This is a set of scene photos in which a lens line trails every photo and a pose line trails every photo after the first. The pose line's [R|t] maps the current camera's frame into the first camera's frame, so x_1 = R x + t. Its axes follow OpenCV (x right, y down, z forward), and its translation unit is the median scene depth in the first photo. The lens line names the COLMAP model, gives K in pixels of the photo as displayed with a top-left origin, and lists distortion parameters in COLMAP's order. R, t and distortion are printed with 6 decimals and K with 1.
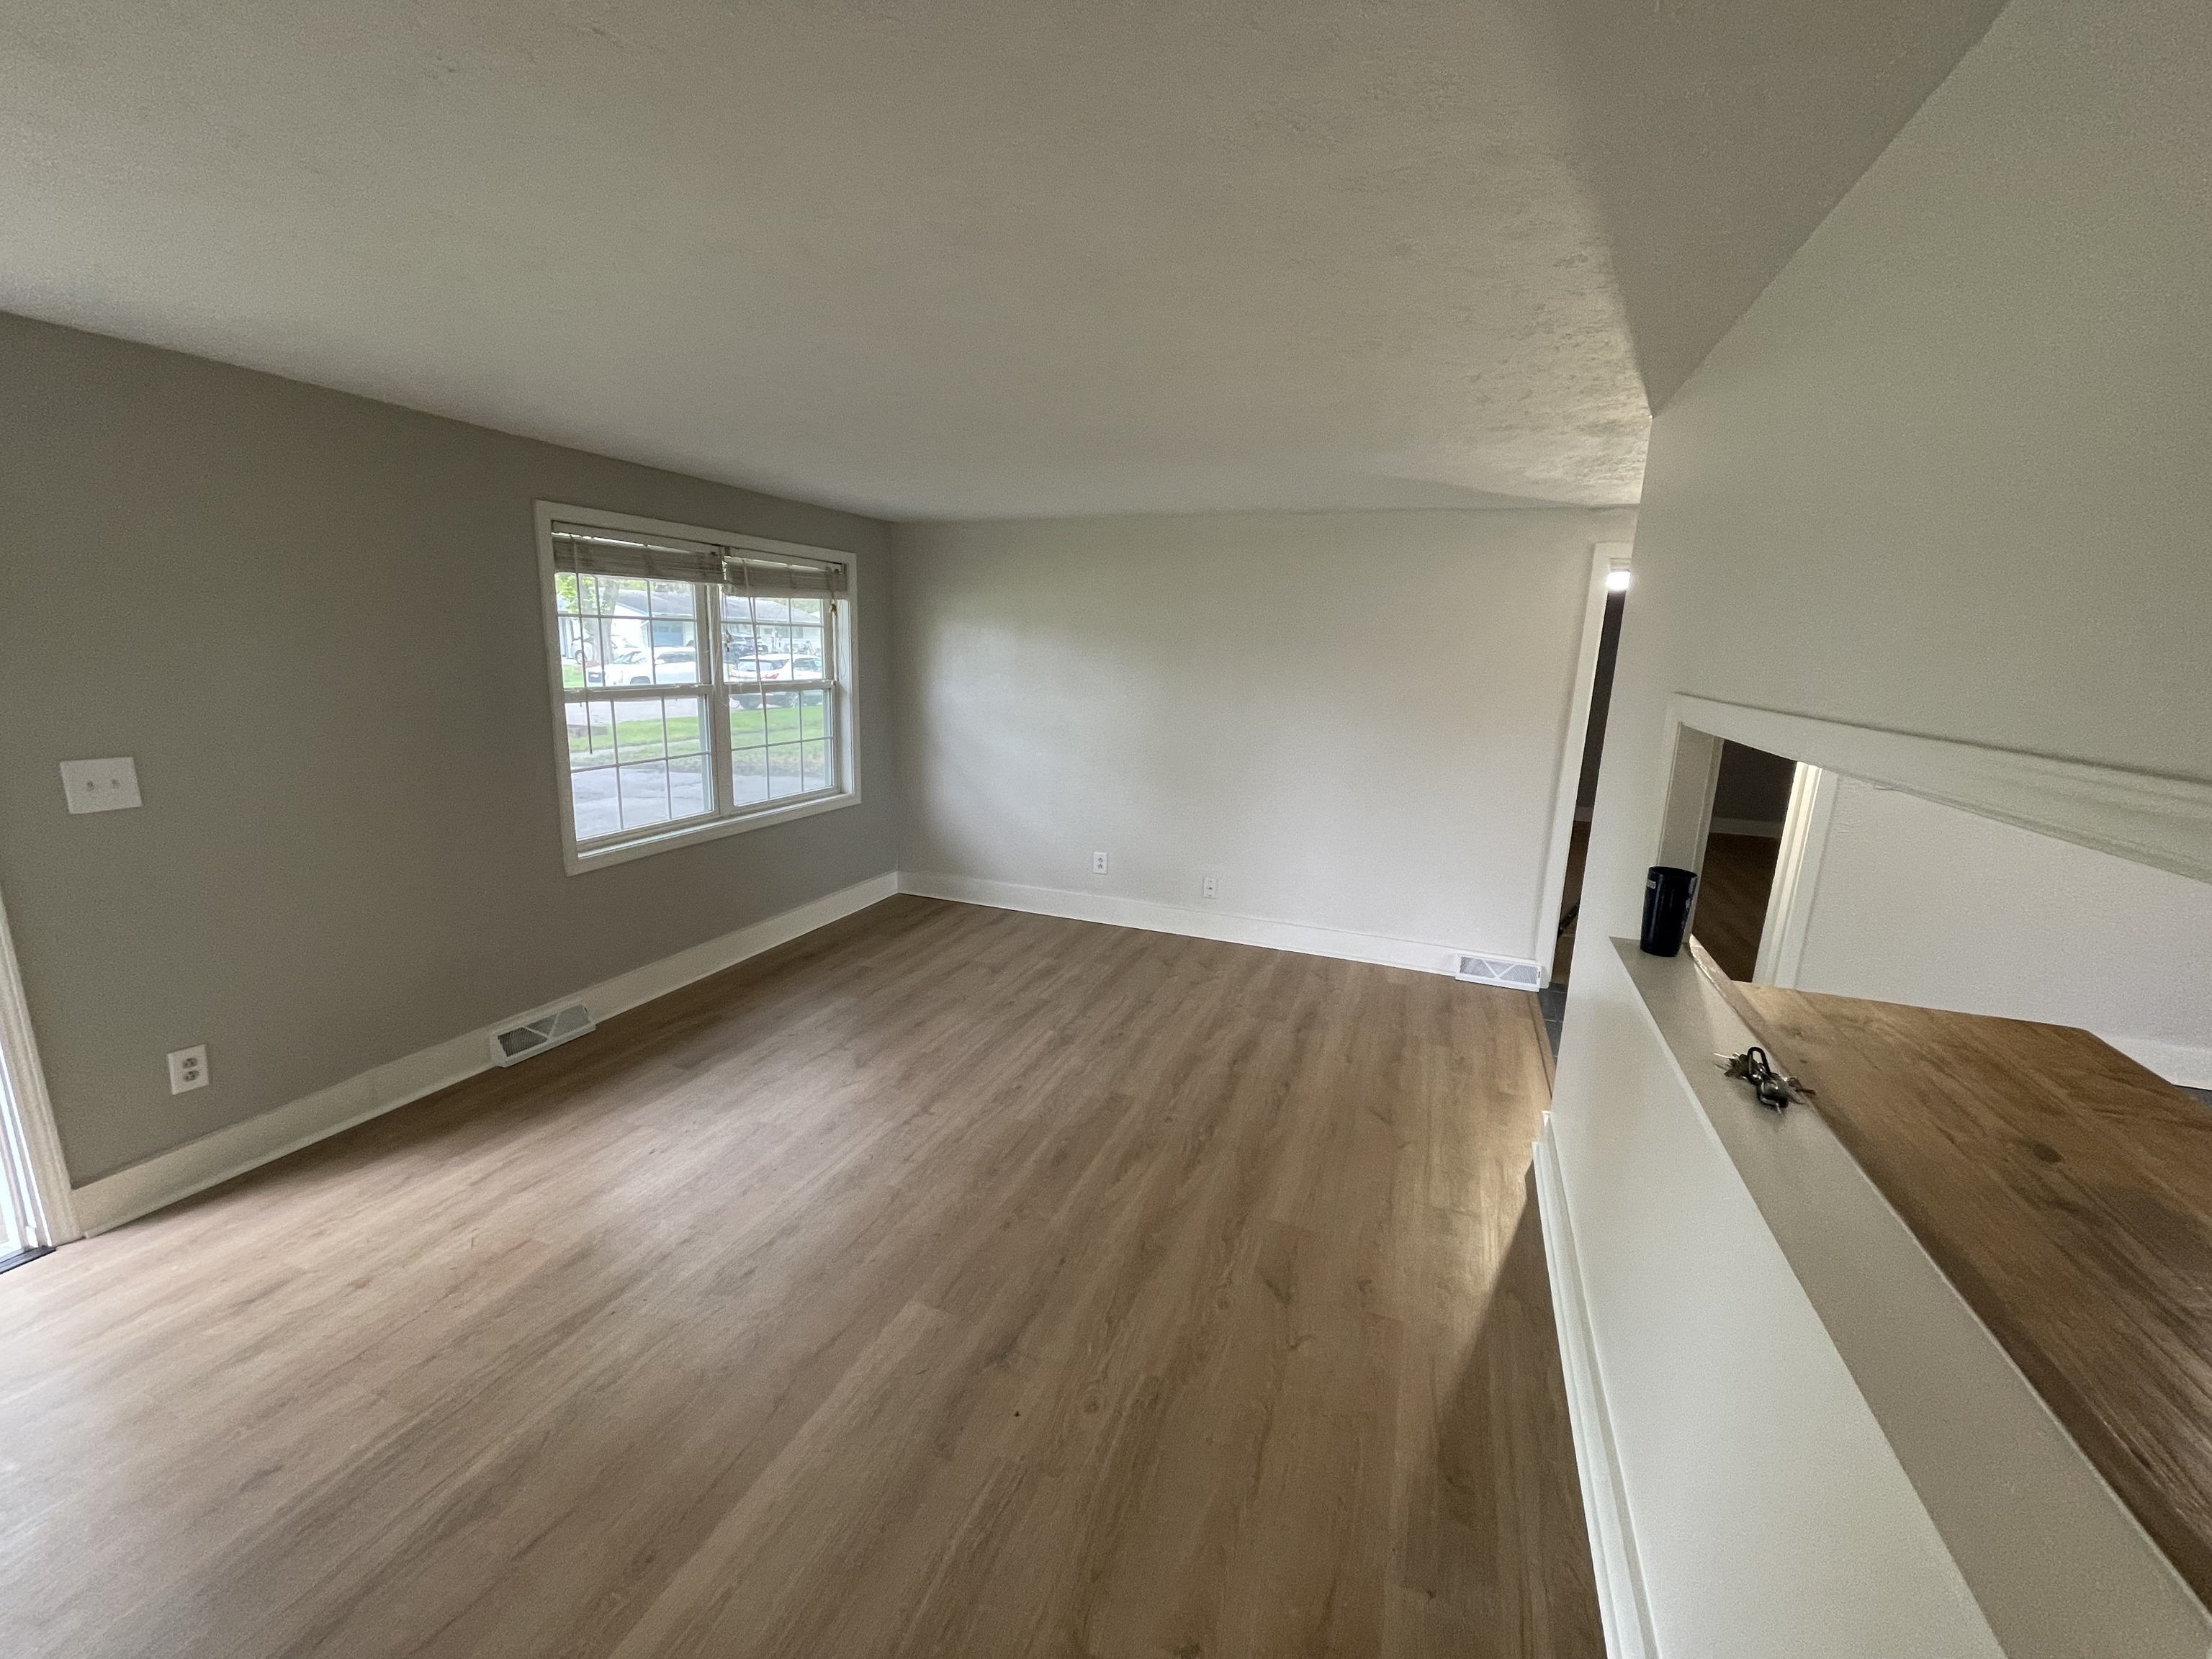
lens RADIAL K [[889.5, 0, 1106.0], [0, 889.5, 829.5], [0, 0, 1]] dist [0.000511, 0.000024]
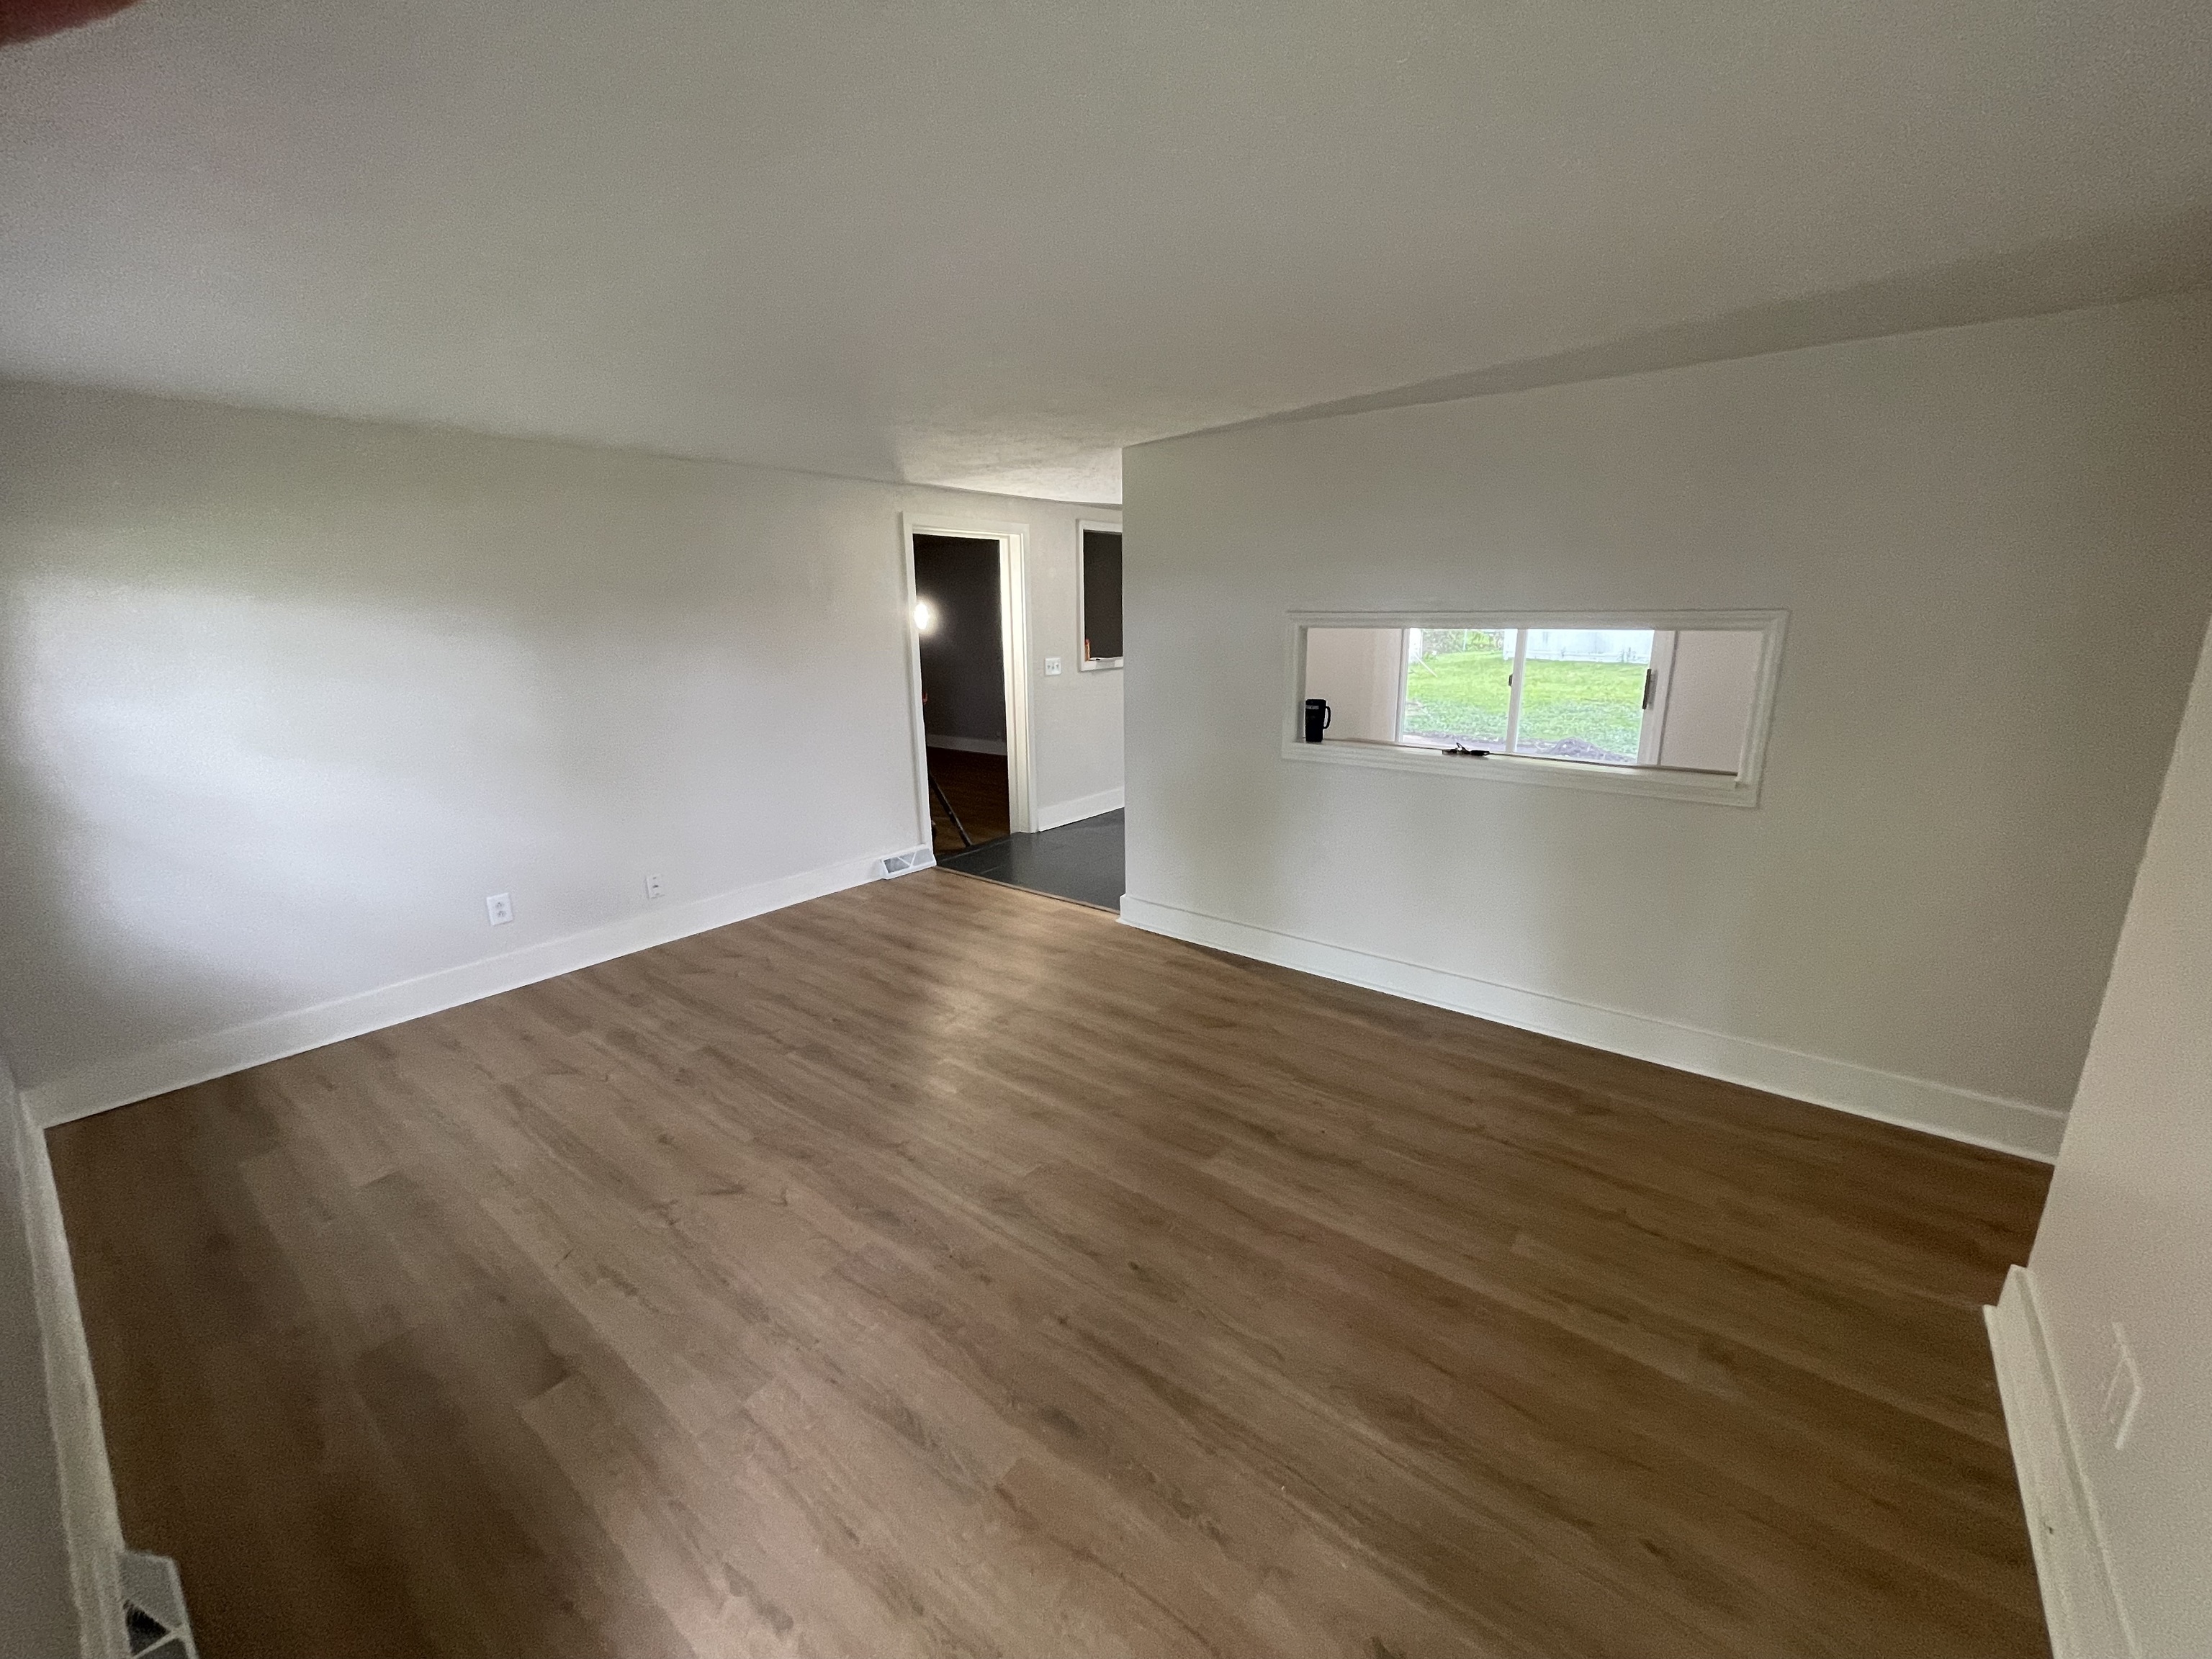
lens RADIAL K [[889.5, 0, 1106.0], [0, 889.5, 829.5], [0, 0, 1]] dist [0.000511, 0.000024]
pose [[0.295547, -0.270222, 0.916314, -0.594662], [0.215023, 0.953367, 0.211795, -0.083870], [-0.930815, 0.134433, 0.339868, 0.327100]]
